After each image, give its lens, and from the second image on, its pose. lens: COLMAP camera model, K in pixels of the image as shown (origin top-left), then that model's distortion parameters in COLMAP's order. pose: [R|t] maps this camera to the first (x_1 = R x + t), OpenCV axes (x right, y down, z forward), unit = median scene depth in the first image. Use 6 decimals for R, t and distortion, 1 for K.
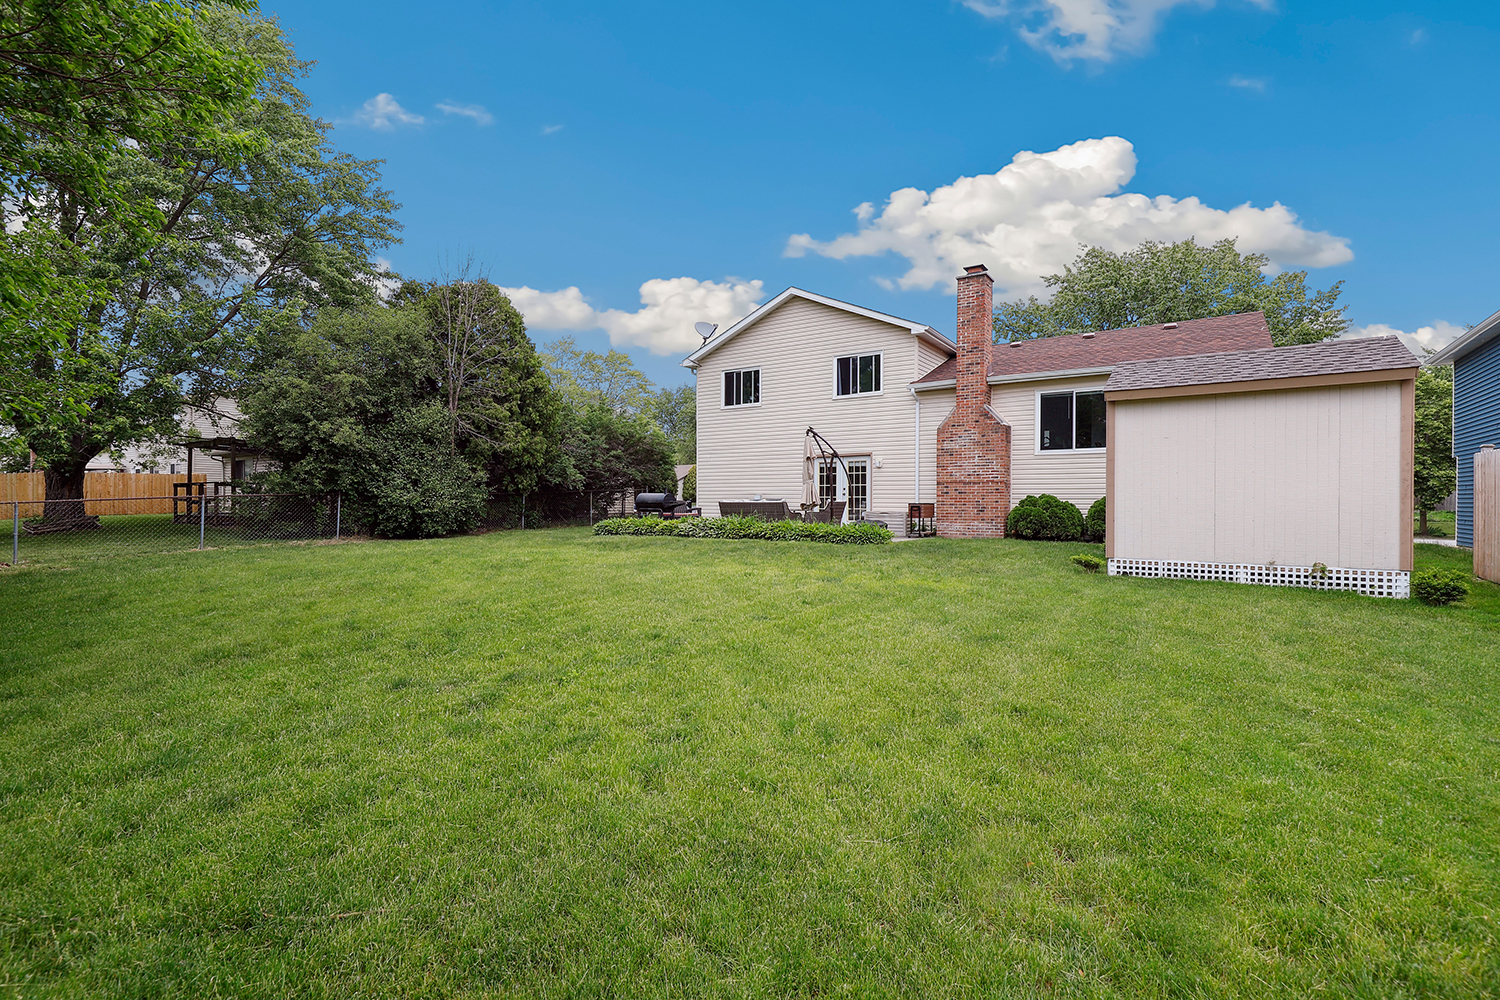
lens RADIAL K [[720.7, 0, 750.0], [0, 720.7, 500.0], [0, 0, 1]] dist [-0.000029, 0.000006]
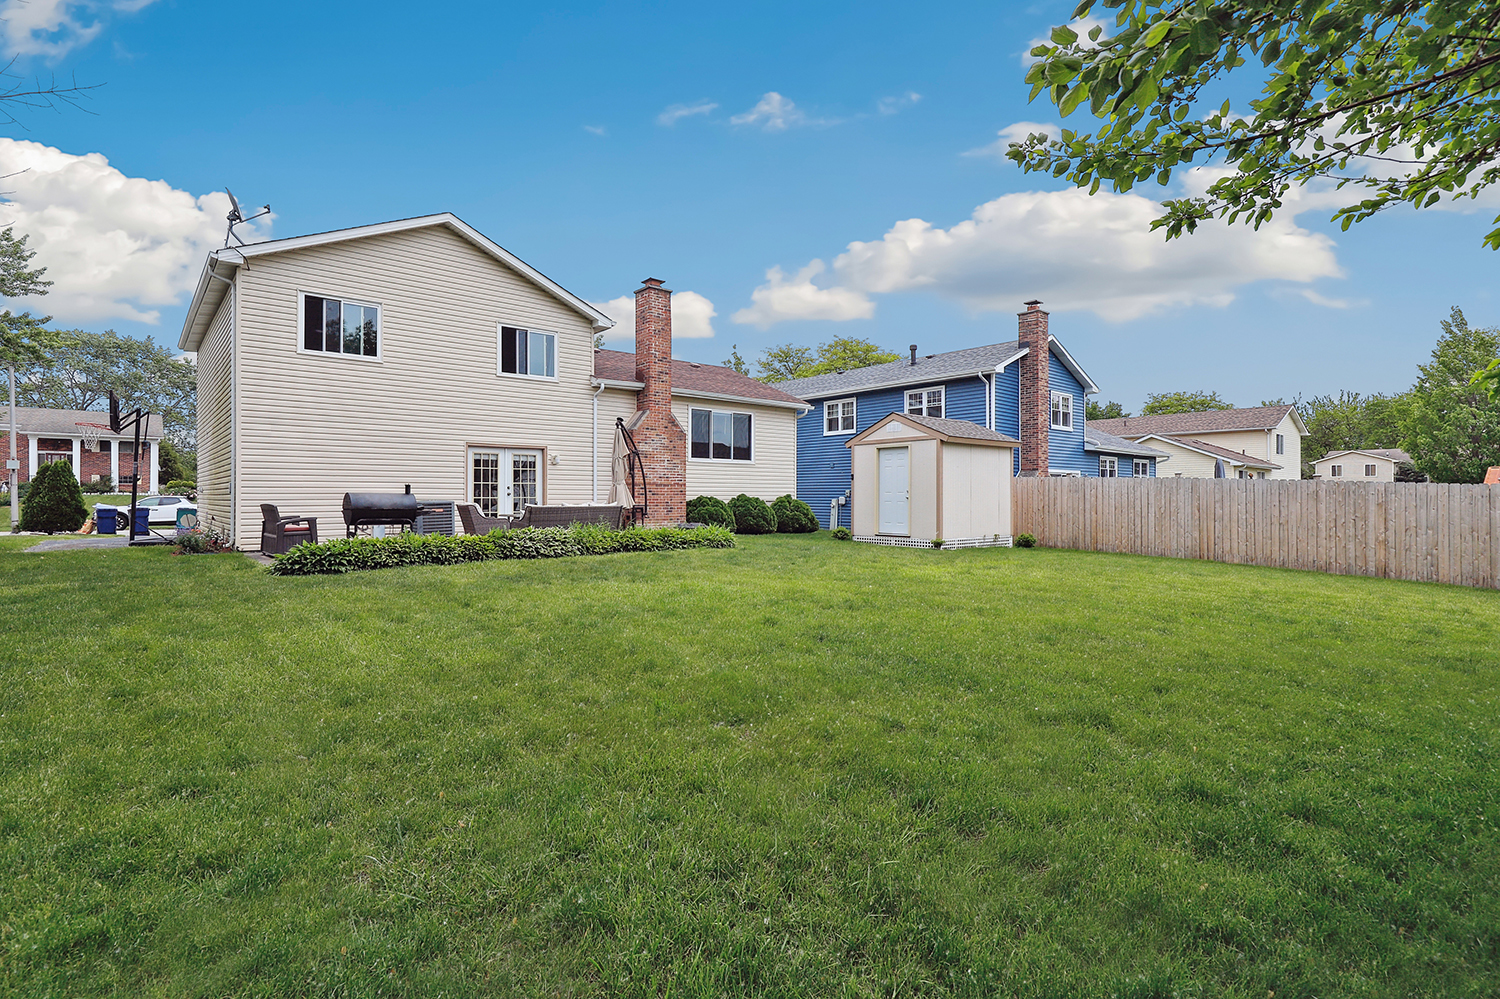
lens RADIAL K [[734.2, 0, 746.1], [0, 734.2, 525.8], [0, 0, 1]] dist [0.000244, 0.000024]
pose [[0.251257, -0.039691, 0.967106, -0.624689], [-0.004271, 0.999104, 0.042114, -0.008325], [-0.967911, -0.014712, 0.250863, 0.529893]]
